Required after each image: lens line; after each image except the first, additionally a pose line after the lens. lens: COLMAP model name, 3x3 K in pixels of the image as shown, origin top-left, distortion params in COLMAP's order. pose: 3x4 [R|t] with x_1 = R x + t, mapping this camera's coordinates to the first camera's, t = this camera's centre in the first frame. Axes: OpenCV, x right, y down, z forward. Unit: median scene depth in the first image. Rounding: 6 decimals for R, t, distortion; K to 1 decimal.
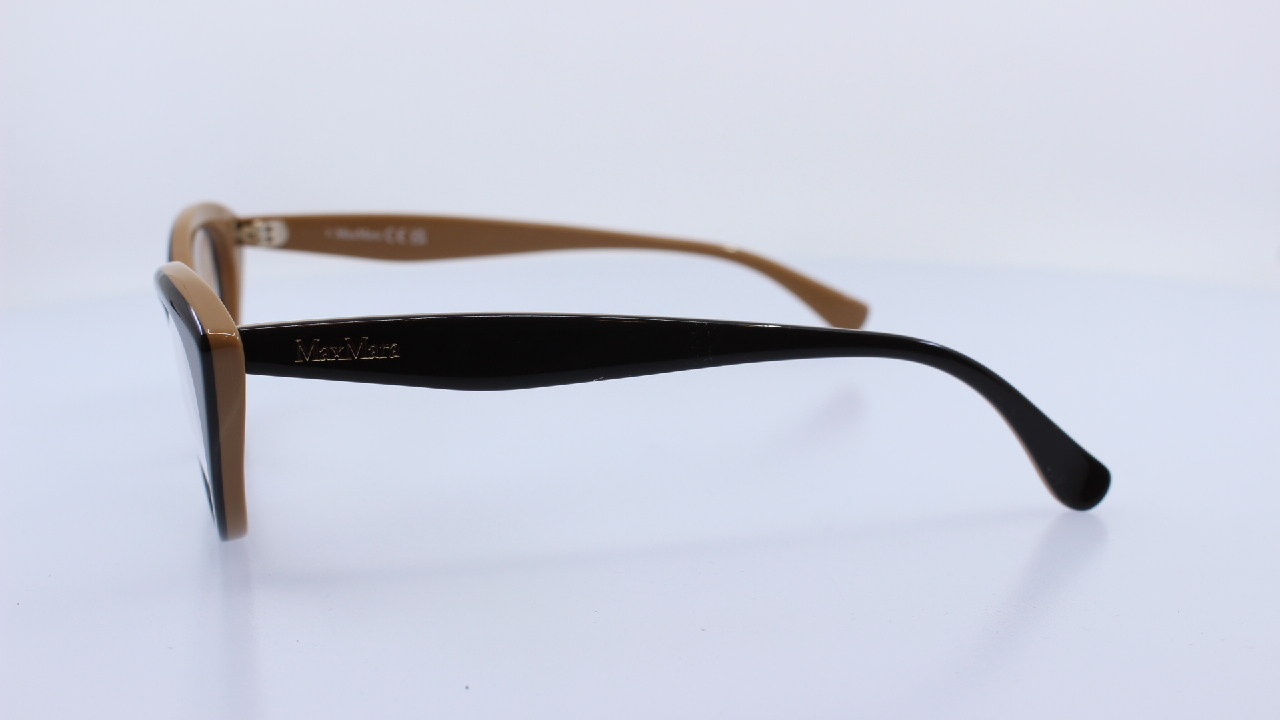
lens RADIAL K [[1696.4, 0, 635.3], [0, 1696.4, 361.9], [0, 0, 1]] dist [-0.127720, 0.000000]
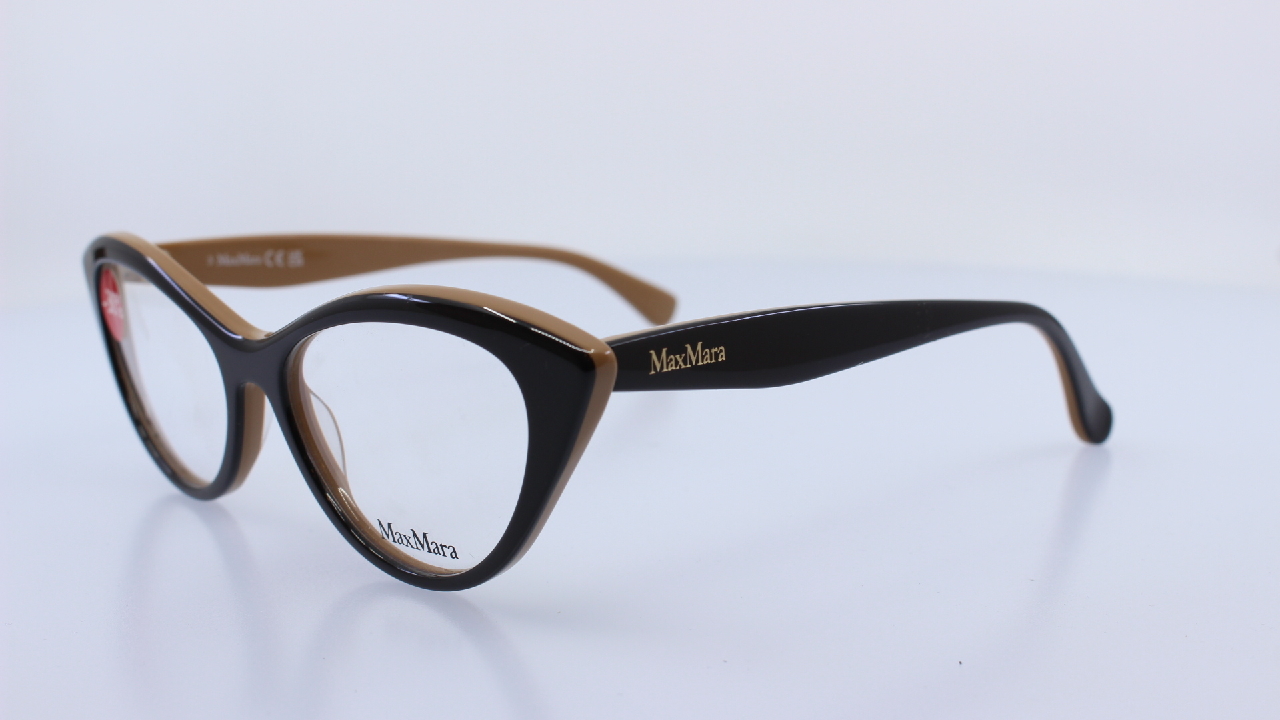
lens RADIAL K [[1696.4, 0, 638.7], [0, 1696.4, 360.9], [0, 0, 1]] dist [-0.127720, 0.000000]
pose [[0.850819, -0.092564, 0.517241, -0.460367], [0.099597, 0.994926, 0.014221, -0.013728], [-0.515933, 0.039417, 0.855721, 0.127966]]
